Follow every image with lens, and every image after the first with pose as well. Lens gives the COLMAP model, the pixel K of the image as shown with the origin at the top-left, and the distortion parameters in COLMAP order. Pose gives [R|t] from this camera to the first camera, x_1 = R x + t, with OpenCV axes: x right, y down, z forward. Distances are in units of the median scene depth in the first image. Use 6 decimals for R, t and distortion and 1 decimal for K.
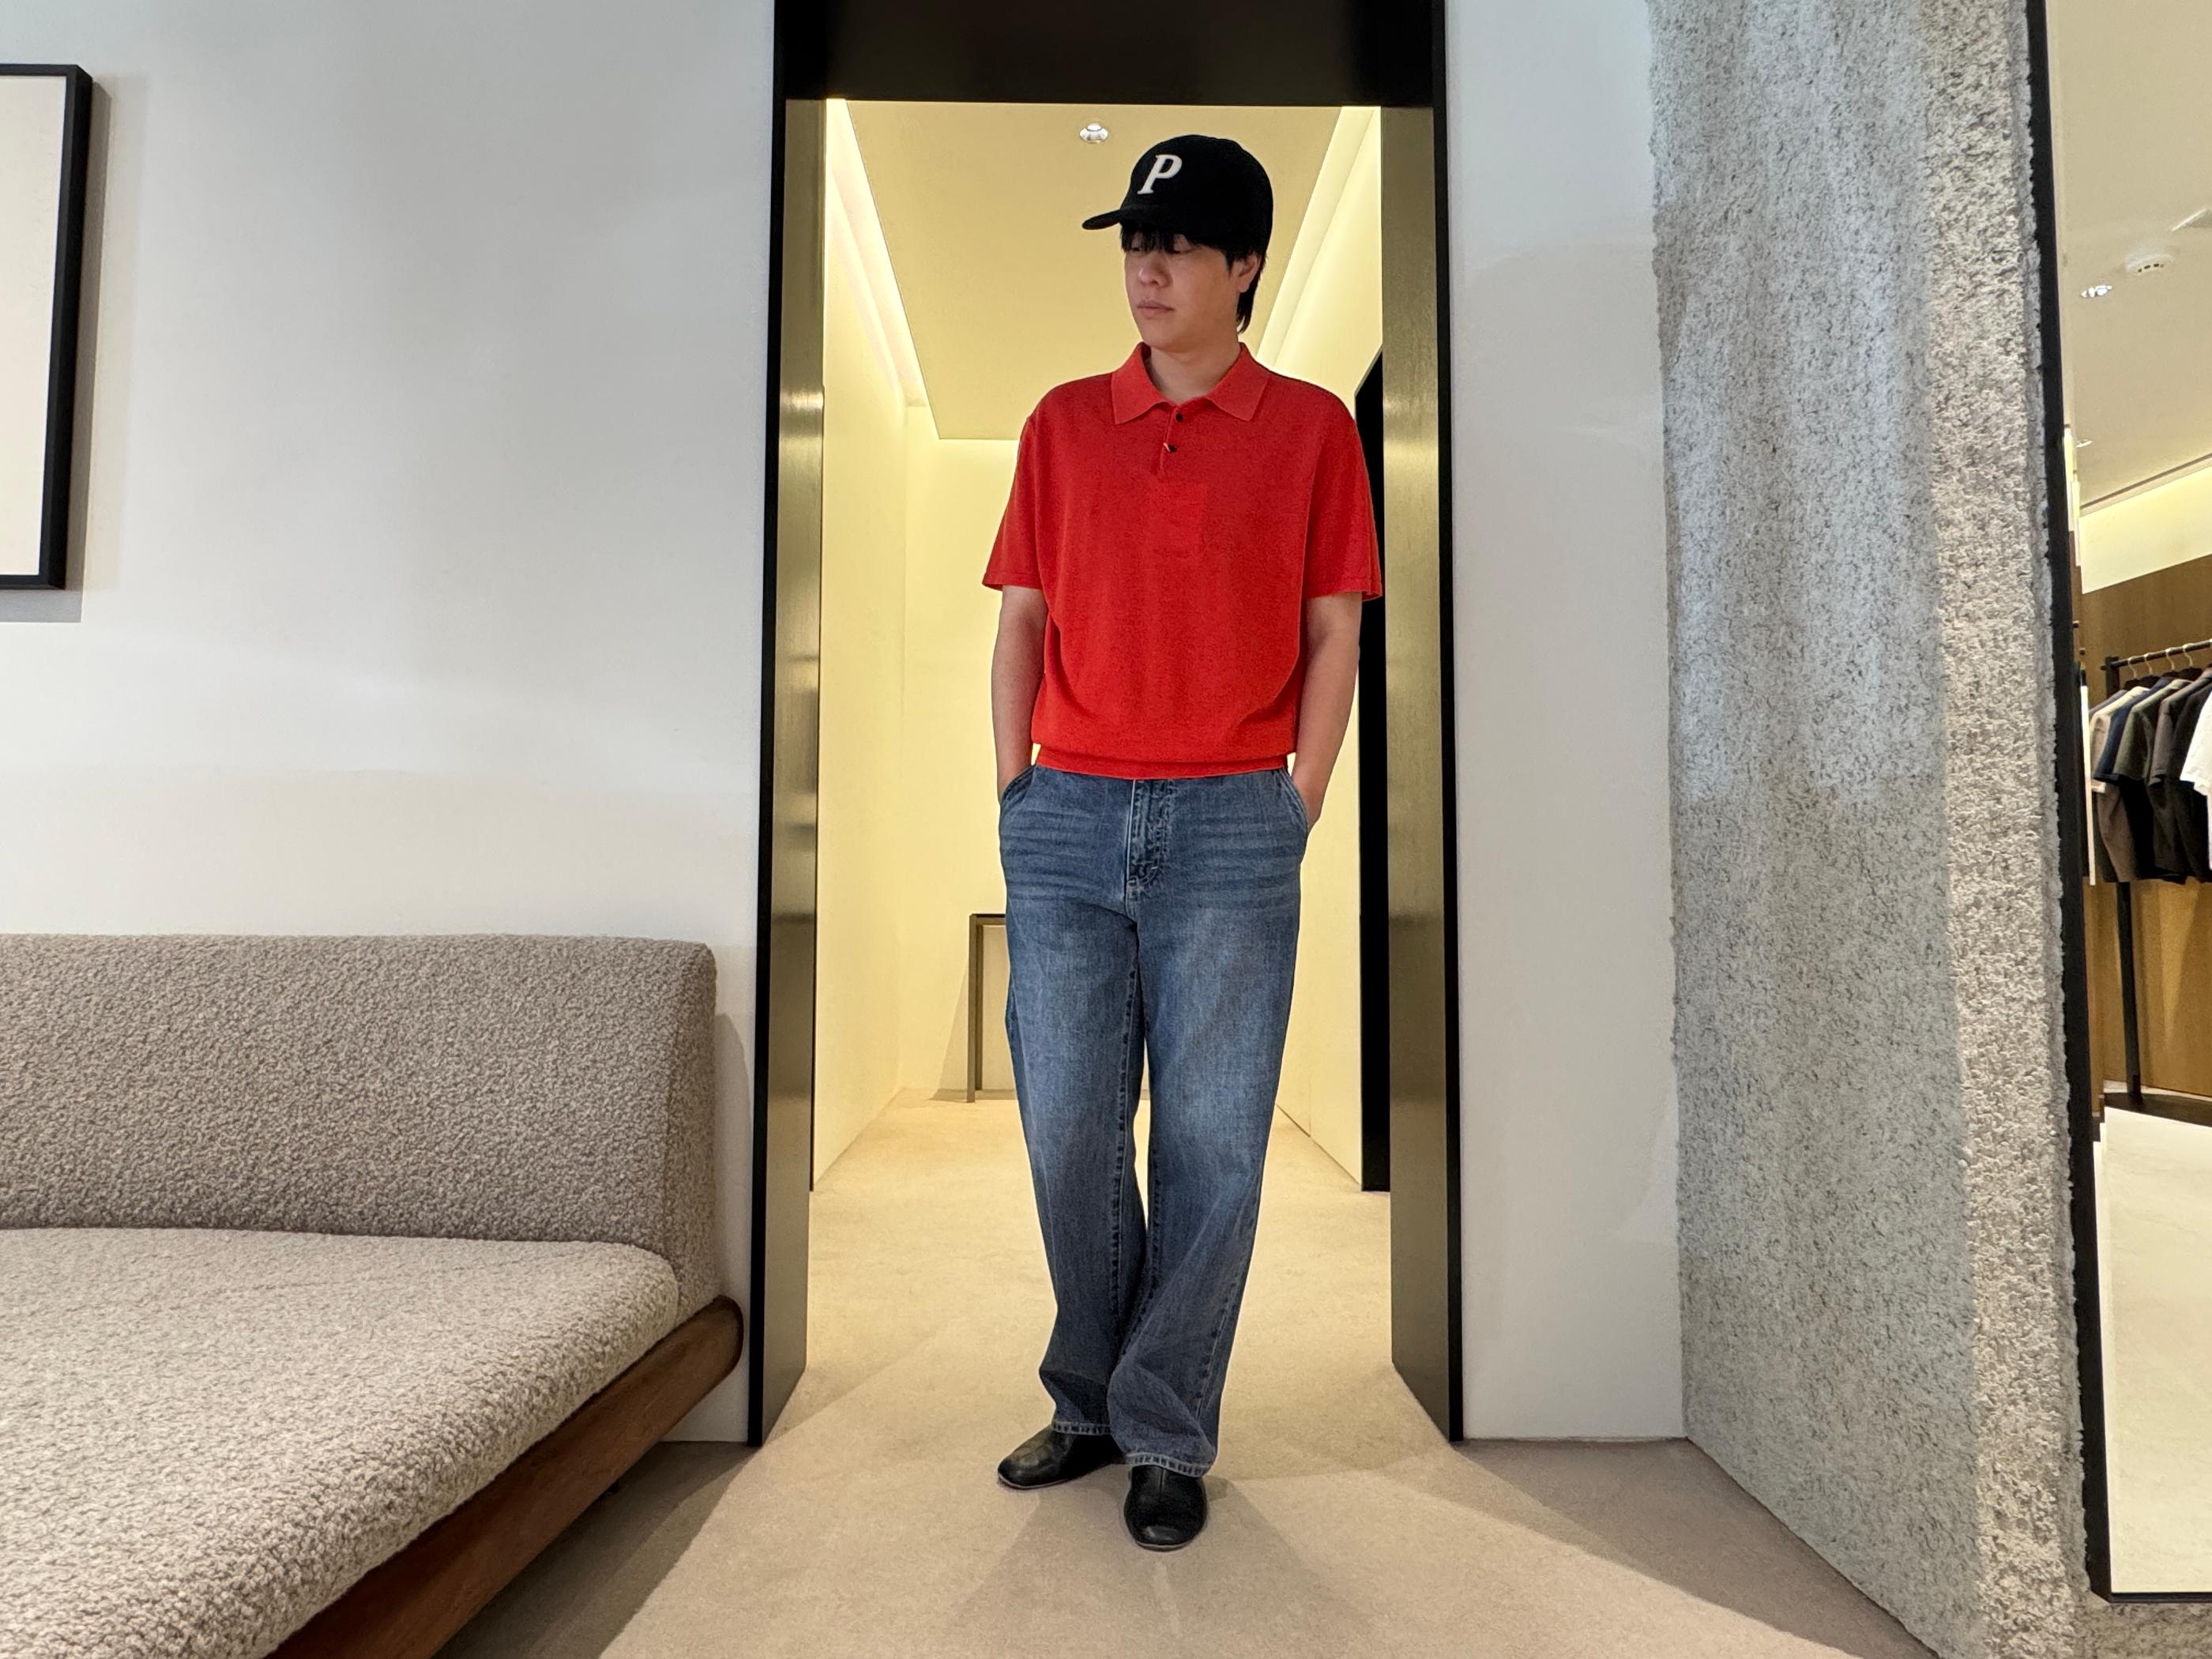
lens RADIAL K [[1285.3, 0, 1101.2], [0, 1285.3, 832.2], [0, 0, 1]] dist [-0.005412, 0.002067]
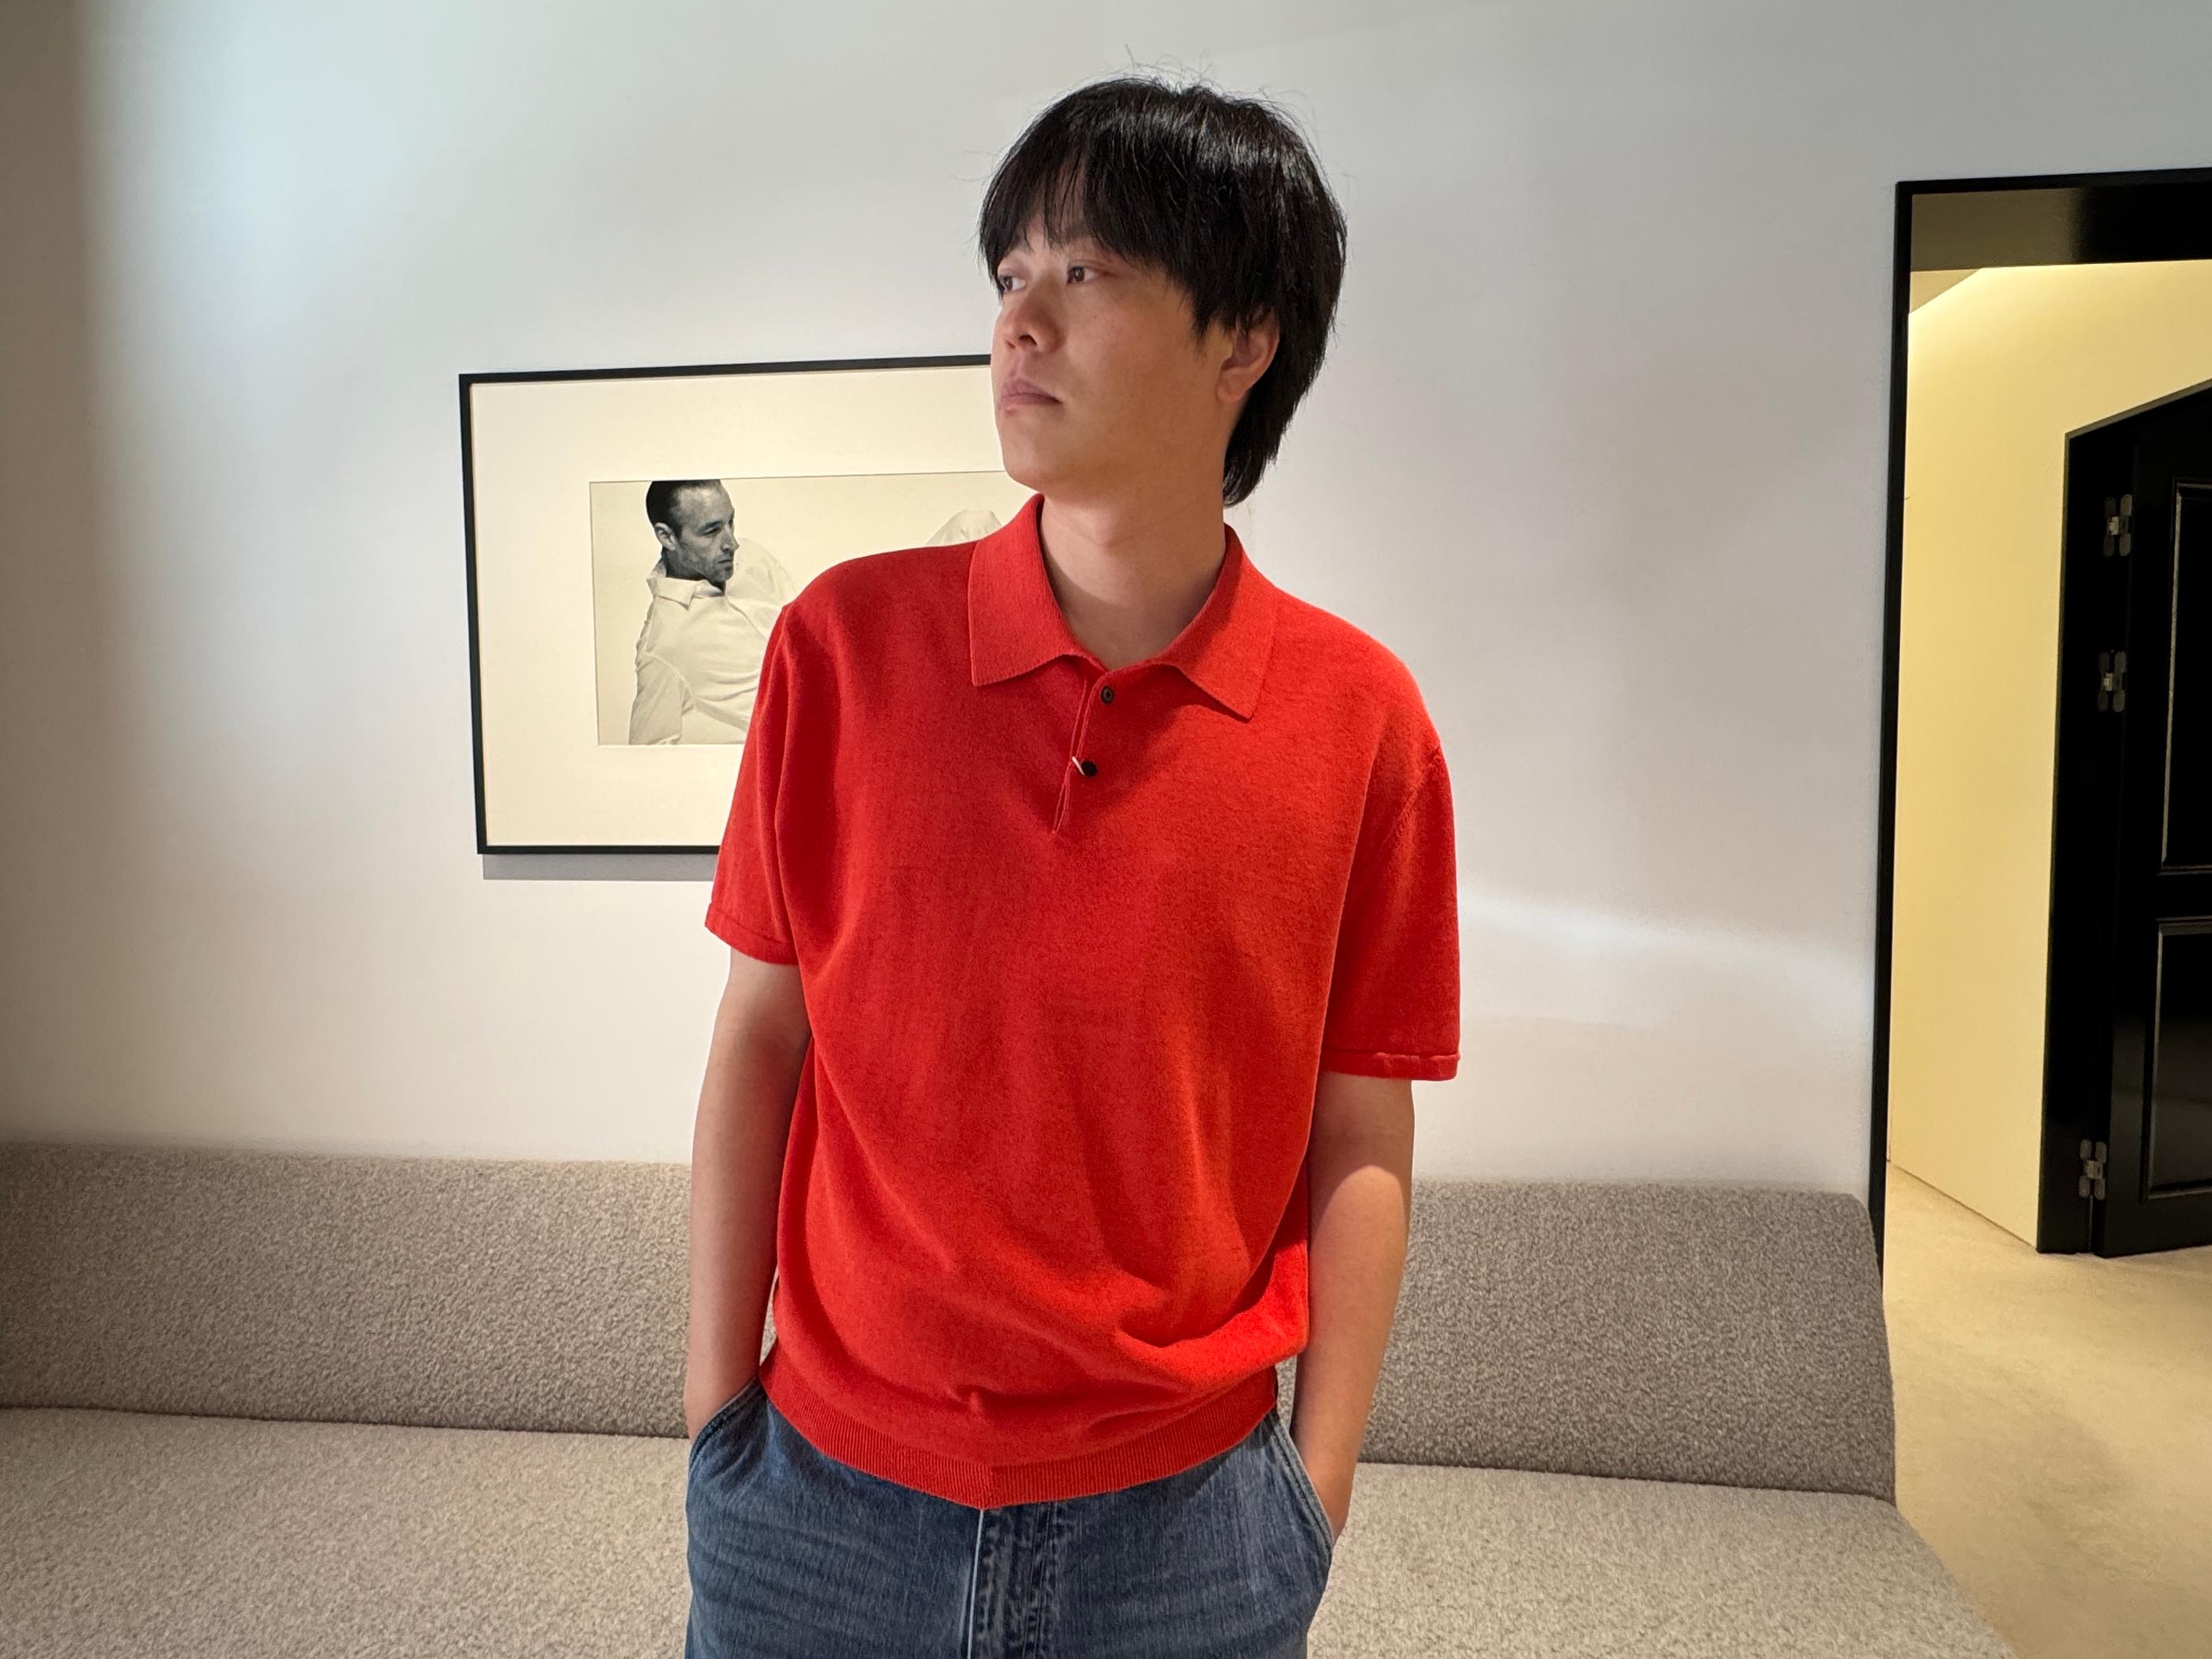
lens RADIAL K [[1238.2, 0, 1097.7], [0, 1238.2, 848.3], [0, 0, 1]] dist [-0.003710, -0.000286]
pose [[0.991672, -0.009848, -0.128409, -0.878946], [0.025598, 0.992250, 0.121590, -0.373513], [0.126216, -0.123865, 0.984239, -0.055318]]
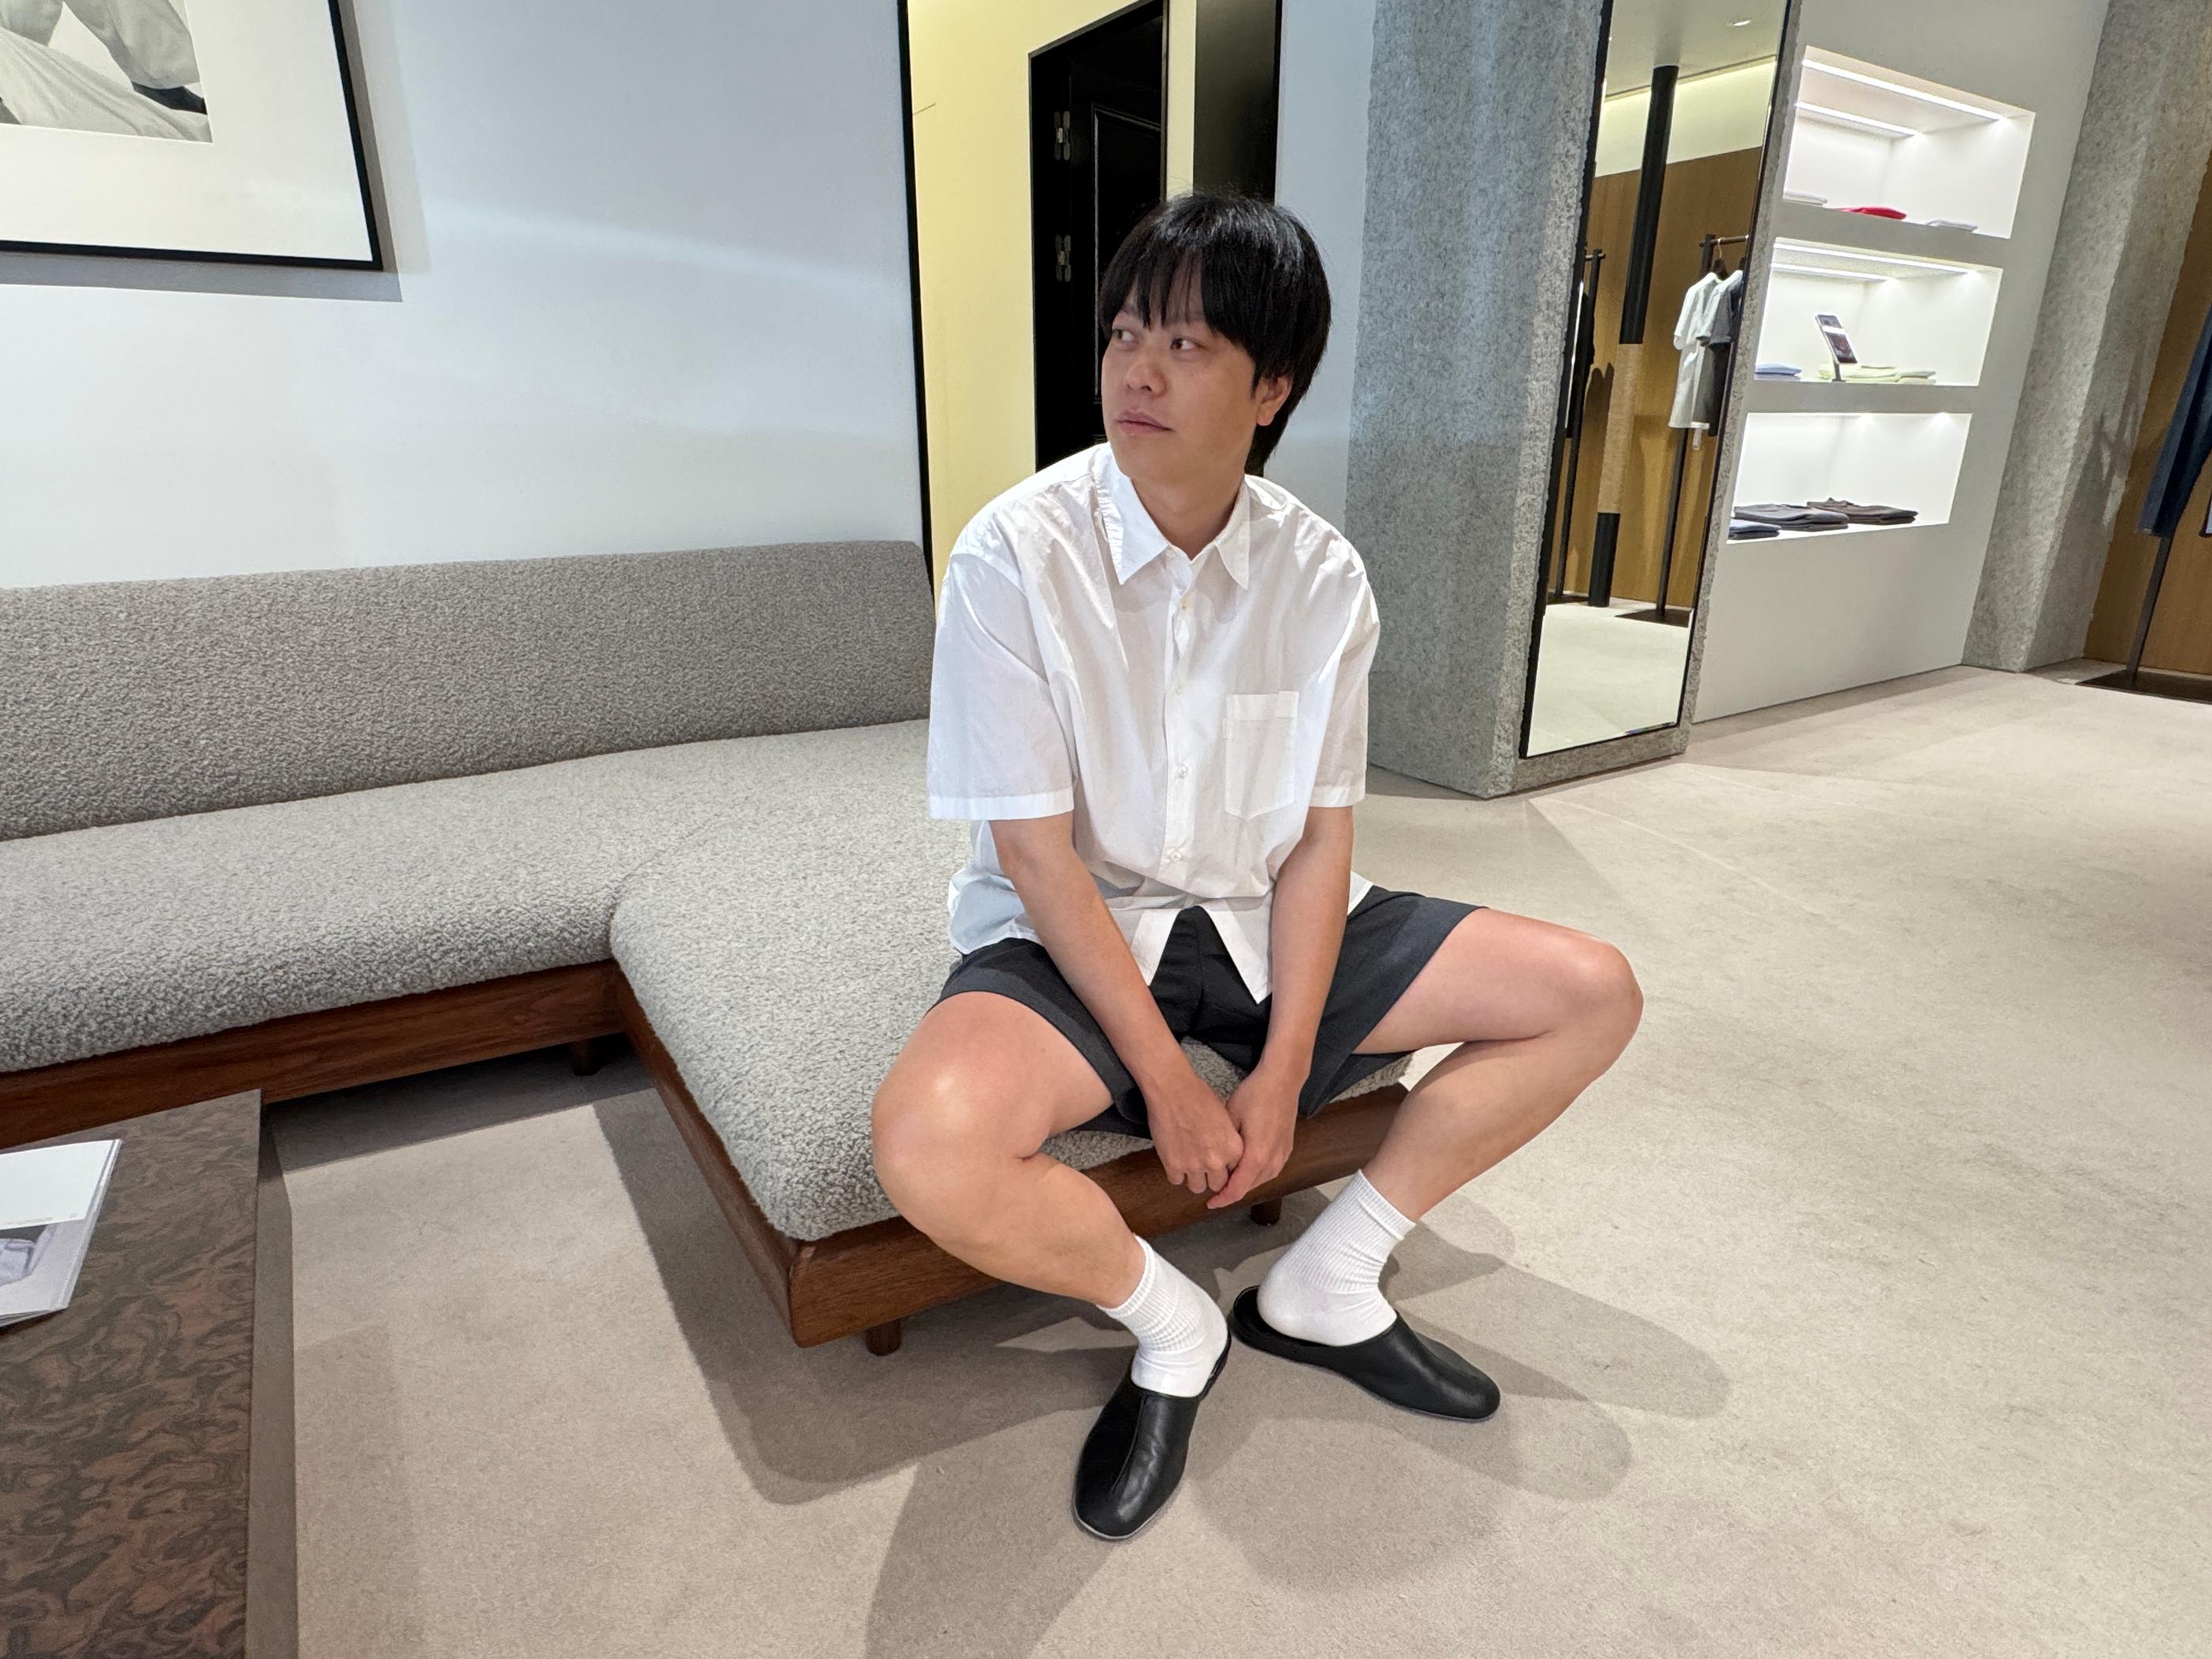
lens RADIAL K [[1196.9, 0, 1105.6], [0, 1196.9, 838.1], [0, 0, 1]] dist [-0.013644, 0.001081]
pose [[0.849952, -0.177334, 0.496120, -1.013048], [-0.026404, 0.926132, 0.376274, -0.155233], [-0.526198, -0.332914, 0.782485, -0.478585]]
